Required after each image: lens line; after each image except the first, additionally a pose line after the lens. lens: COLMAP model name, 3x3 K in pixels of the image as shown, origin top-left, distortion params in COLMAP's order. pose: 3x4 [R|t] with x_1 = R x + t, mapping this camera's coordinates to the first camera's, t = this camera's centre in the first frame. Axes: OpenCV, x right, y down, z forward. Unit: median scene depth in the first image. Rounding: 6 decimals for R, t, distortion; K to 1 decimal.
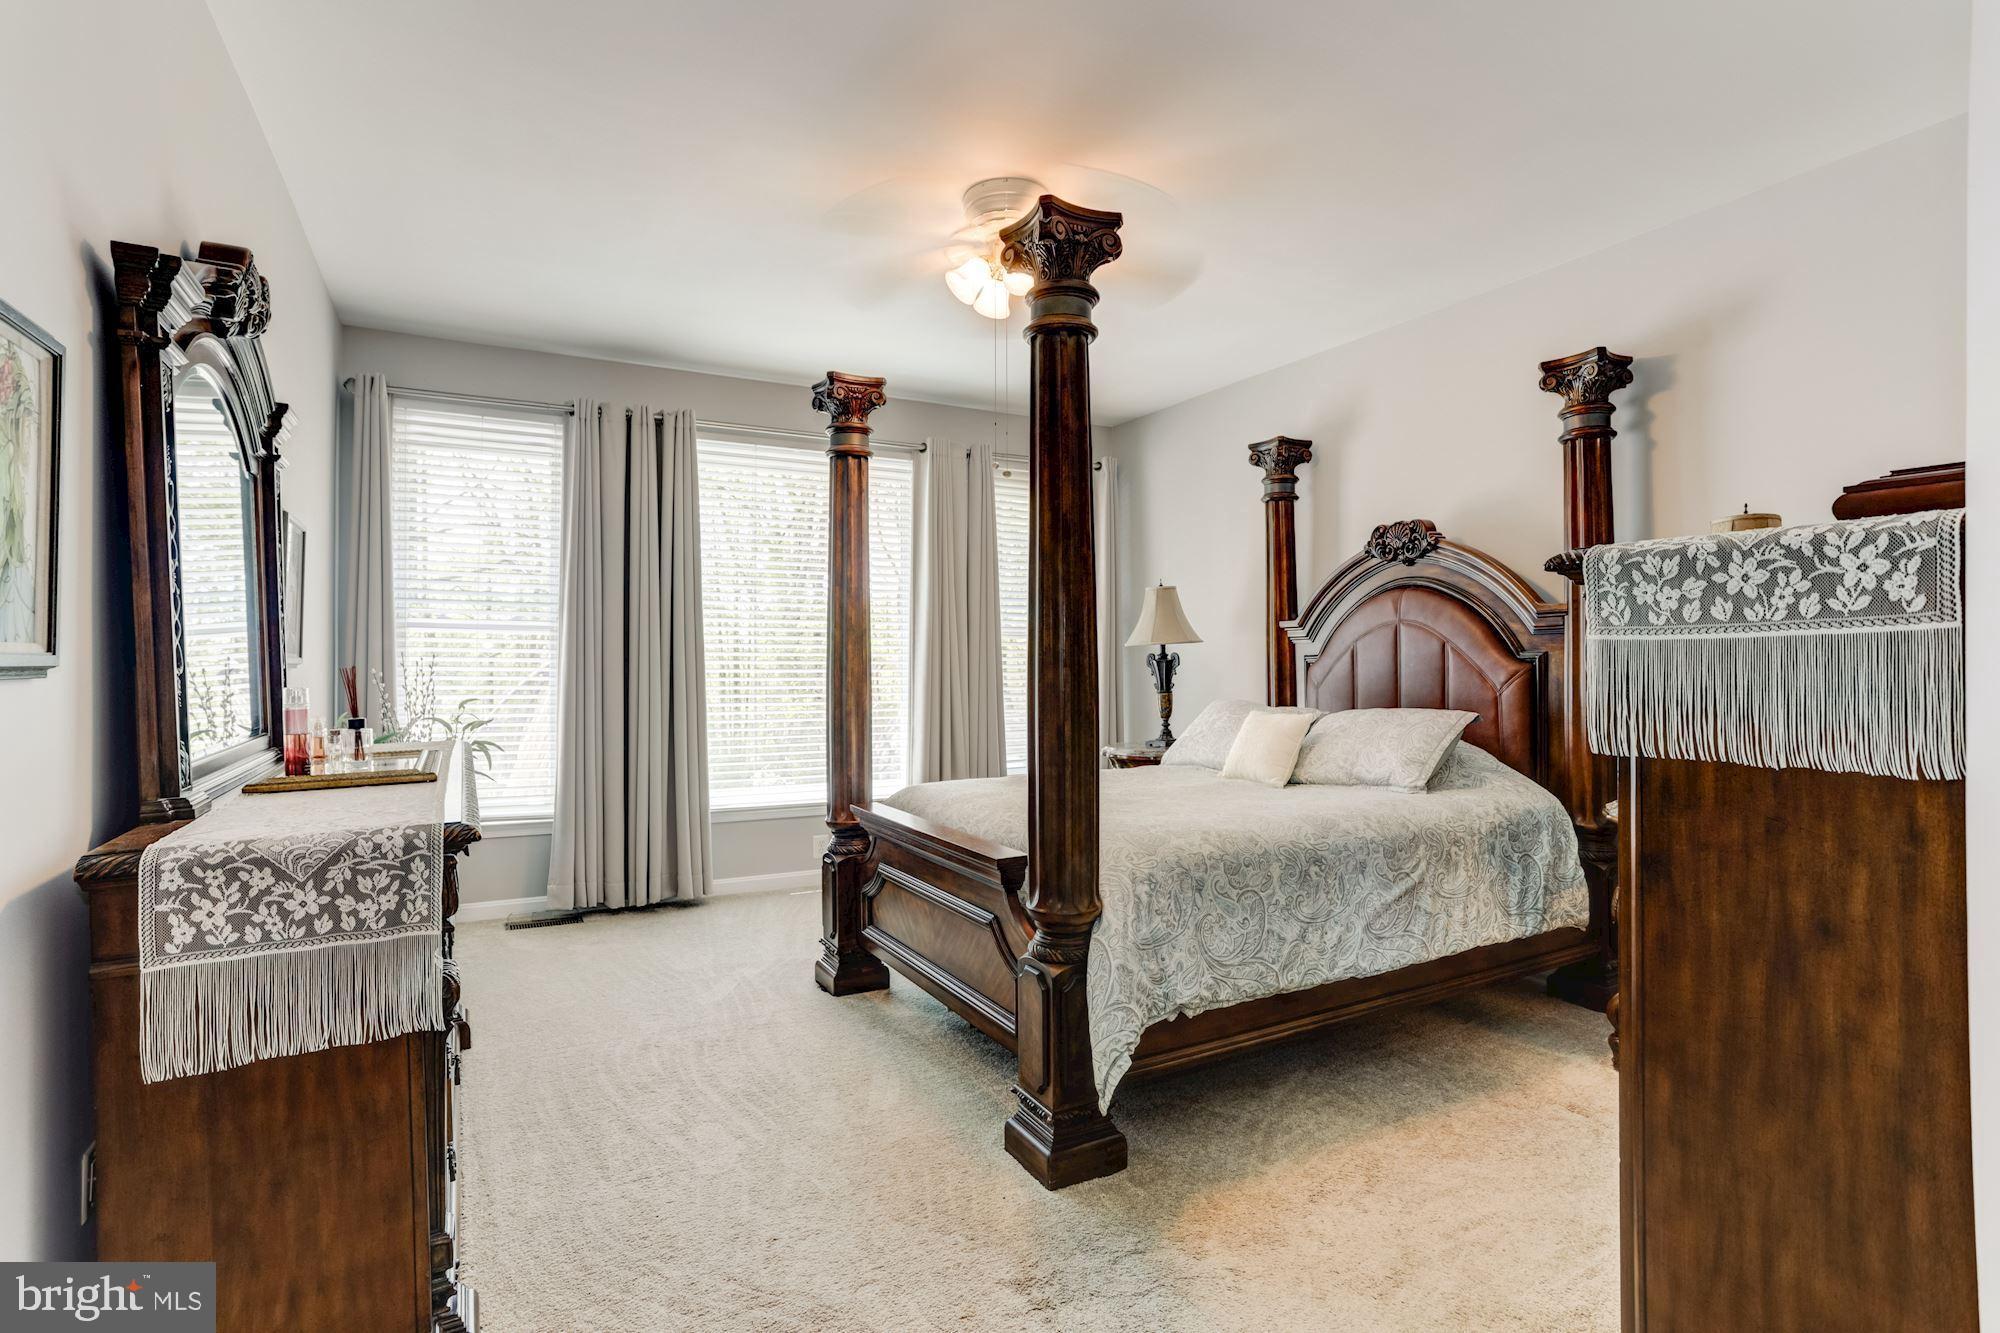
lens RADIAL K [[970.7, 0, 992.3], [0, 970.7, 659.5], [0, 0, 1]] dist [-0.044773, 0.035117]
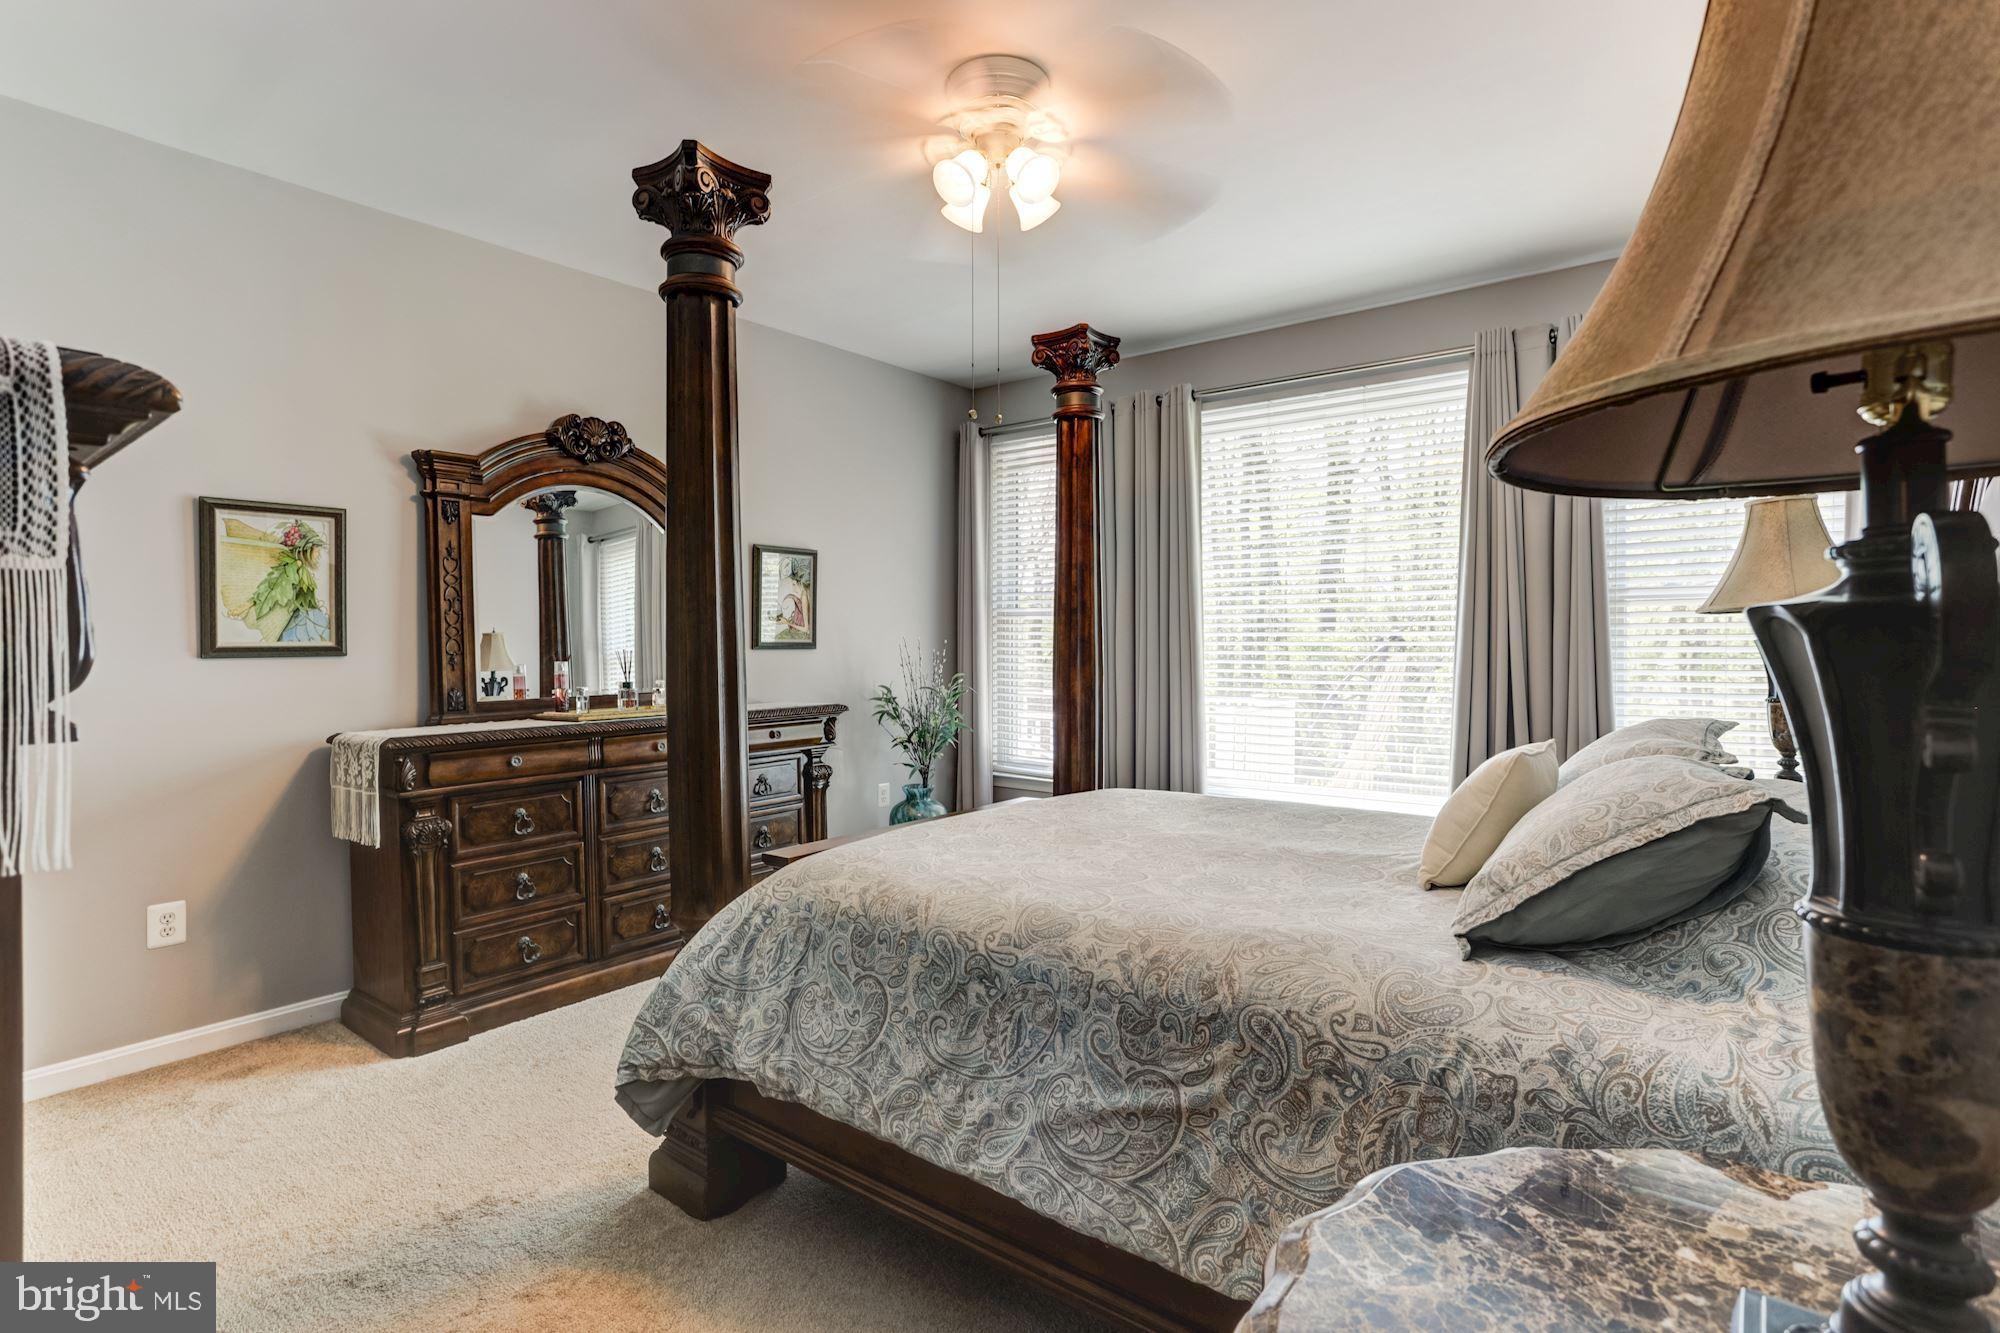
lens RADIAL K [[964.9, 0, 988.7], [0, 964.9, 651.7], [0, 0, 1]] dist [-0.043234, 0.032507]
pose [[0.395528, 0.006464, -0.918431, 0.887165], [0.008472, 0.999907, 0.010686, -0.001264], [0.918415, -0.012008, 0.395436, 0.766352]]
